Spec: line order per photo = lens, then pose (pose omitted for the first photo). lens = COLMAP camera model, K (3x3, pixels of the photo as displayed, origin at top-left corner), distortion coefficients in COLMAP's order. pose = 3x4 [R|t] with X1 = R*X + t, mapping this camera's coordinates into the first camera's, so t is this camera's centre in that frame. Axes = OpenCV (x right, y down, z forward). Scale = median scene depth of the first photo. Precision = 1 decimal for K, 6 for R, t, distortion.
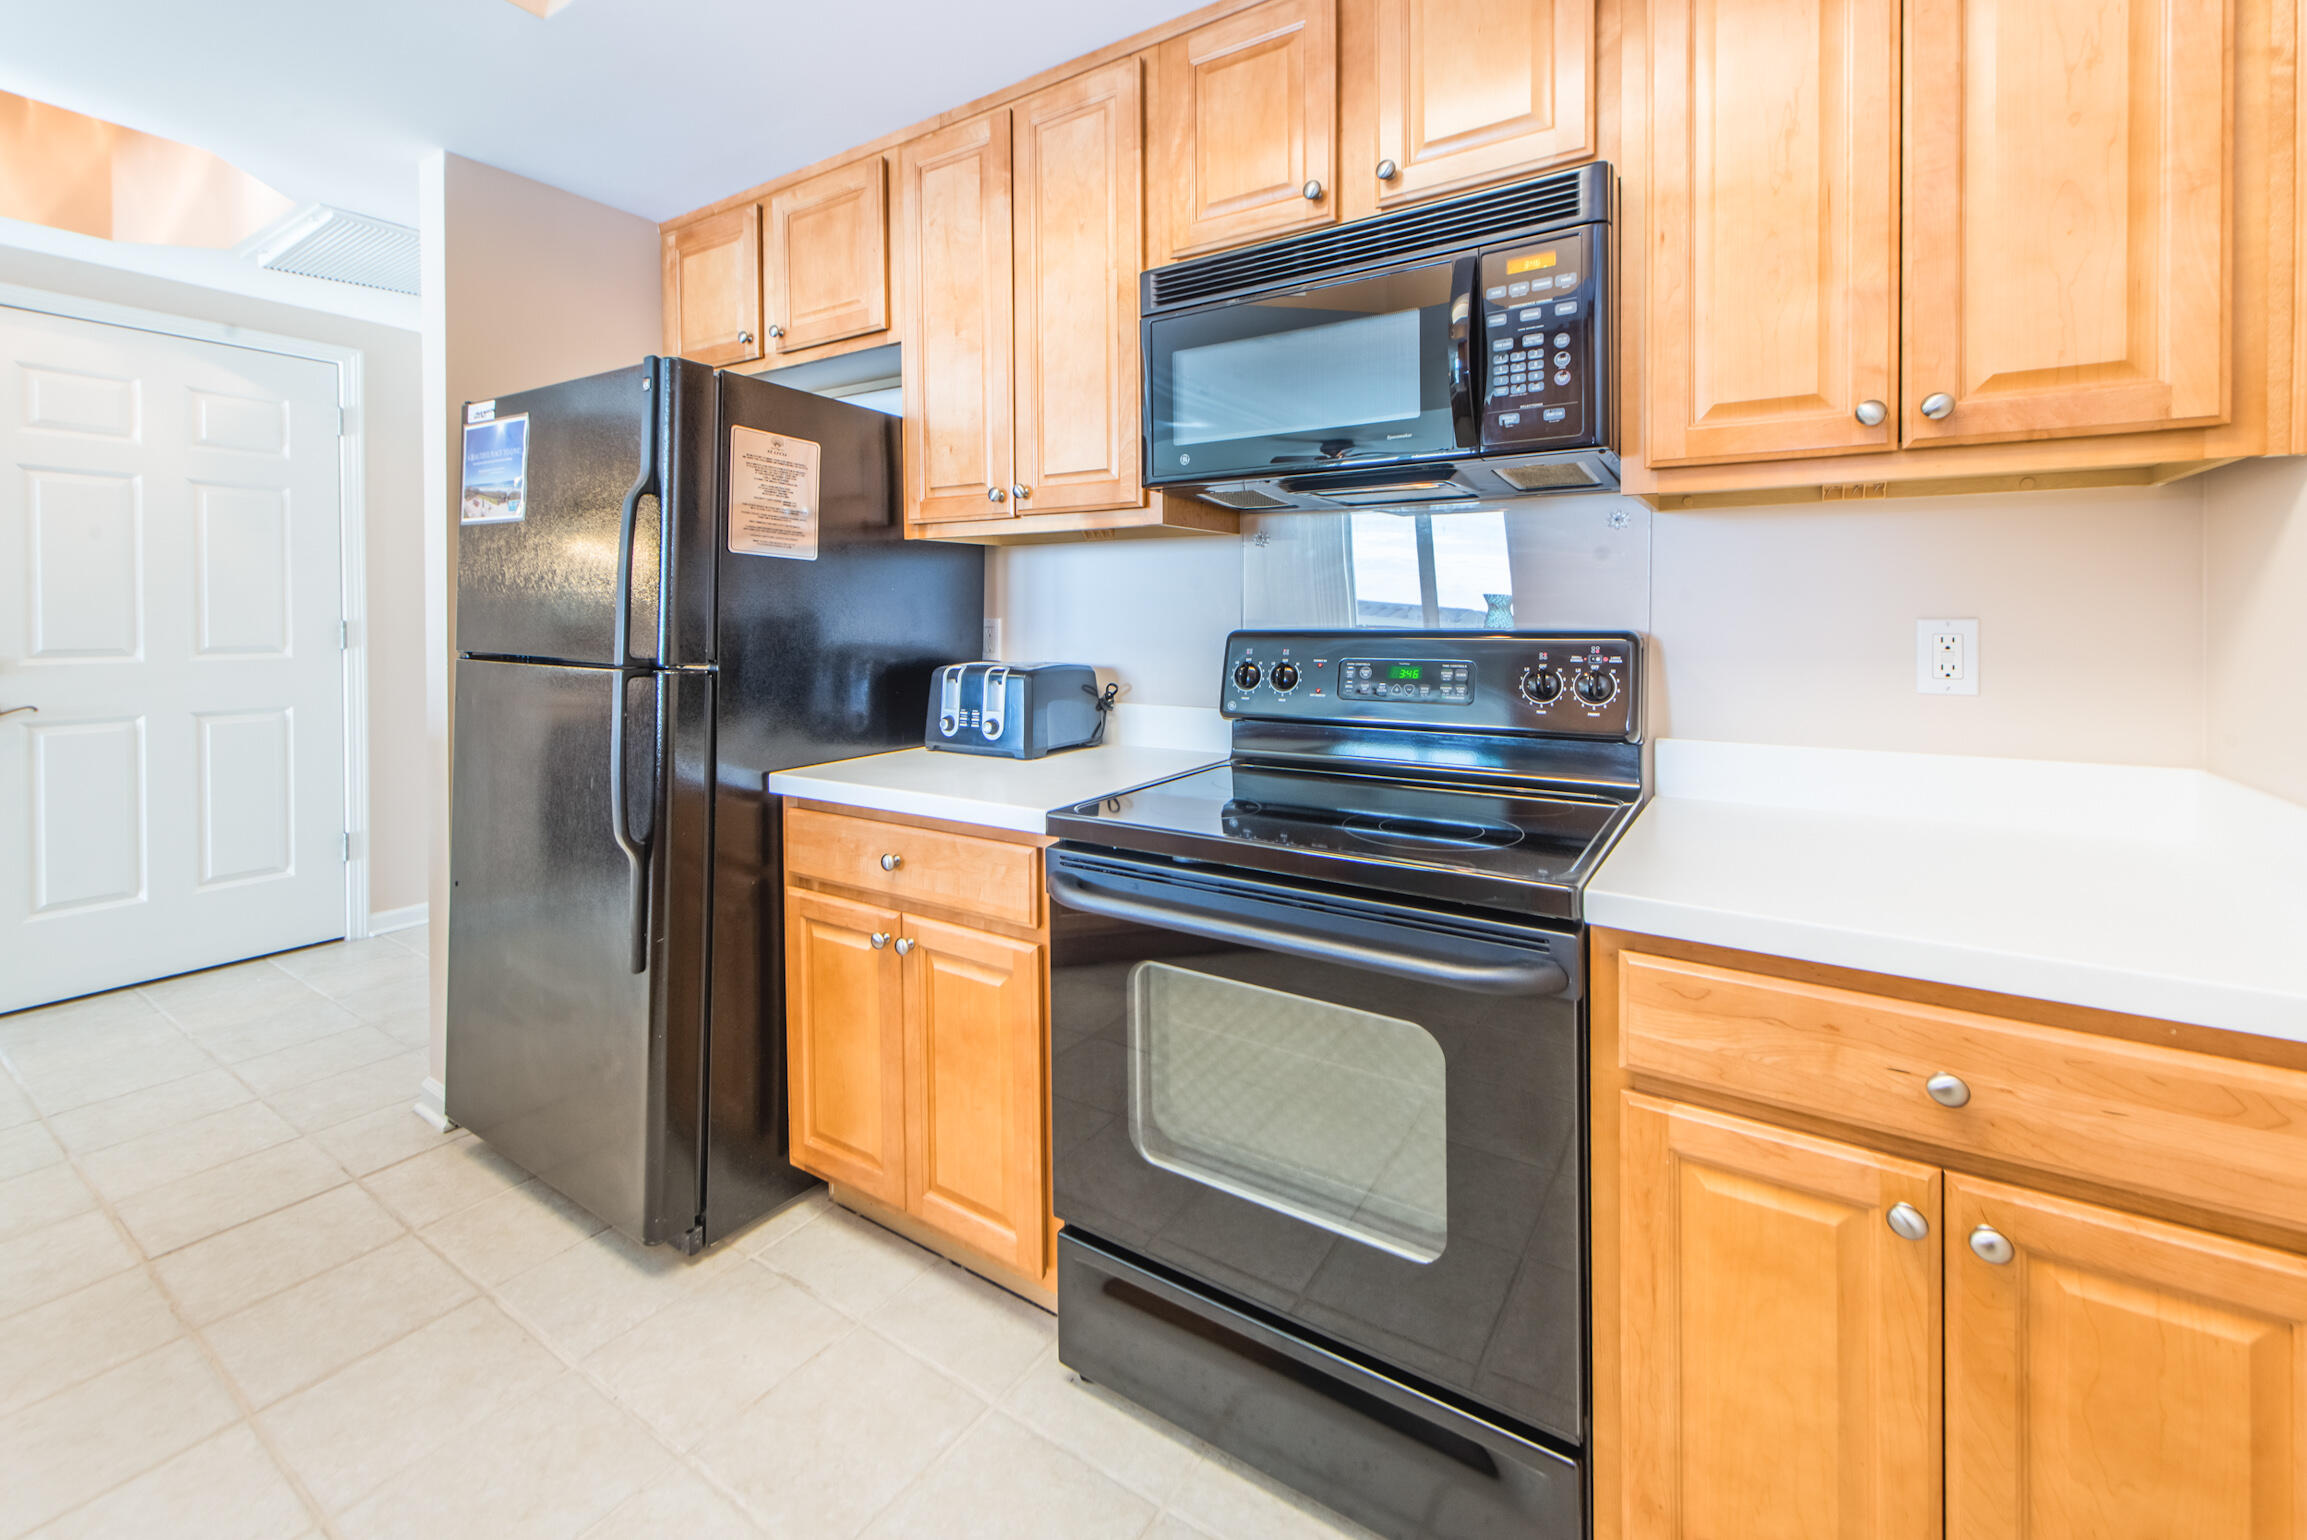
lens RADIAL K [[942.1, 0, 1153.5], [0, 942.1, 684.5], [0, 0, 1]] dist [0.000896, -0.000059]
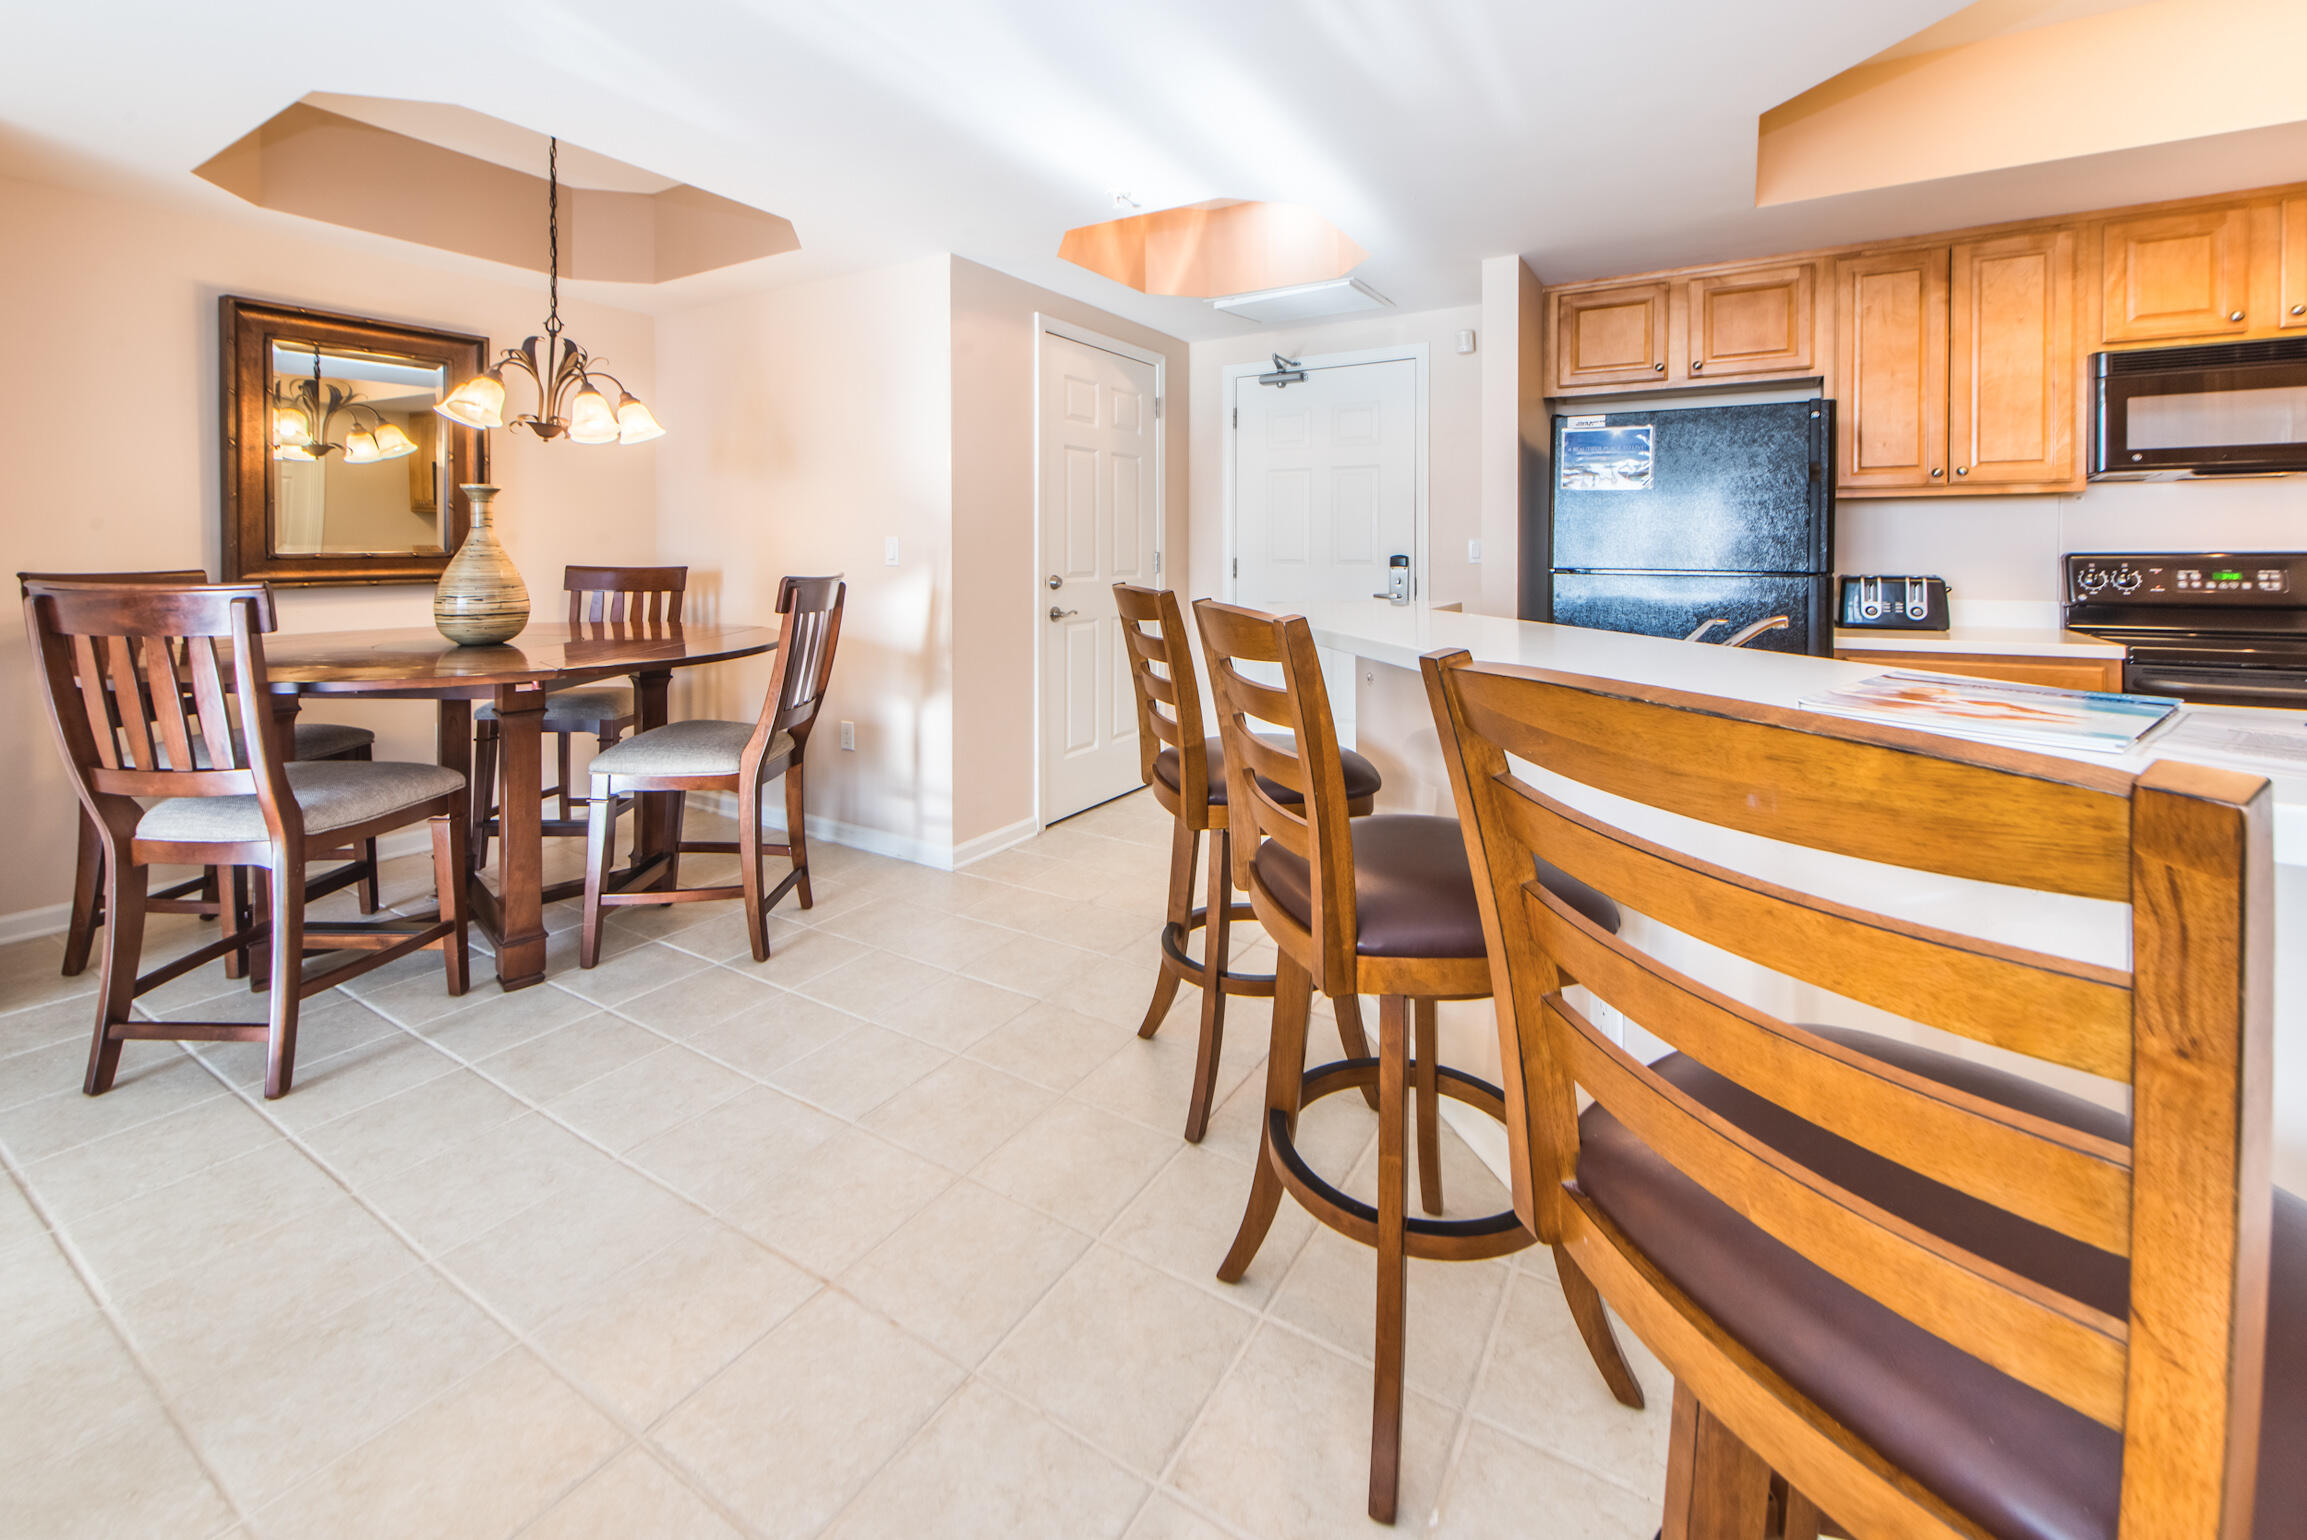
lens RADIAL K [[942.1, 0, 1153.5], [0, 942.1, 684.5], [0, 0, 1]] dist [0.000896, -0.000059]
pose [[0.999812, -0.002219, 0.019286, -1.686651], [0.001197, 0.998602, 0.052853, 0.090203], [-0.019377, -0.052820, 0.998416, -0.730535]]
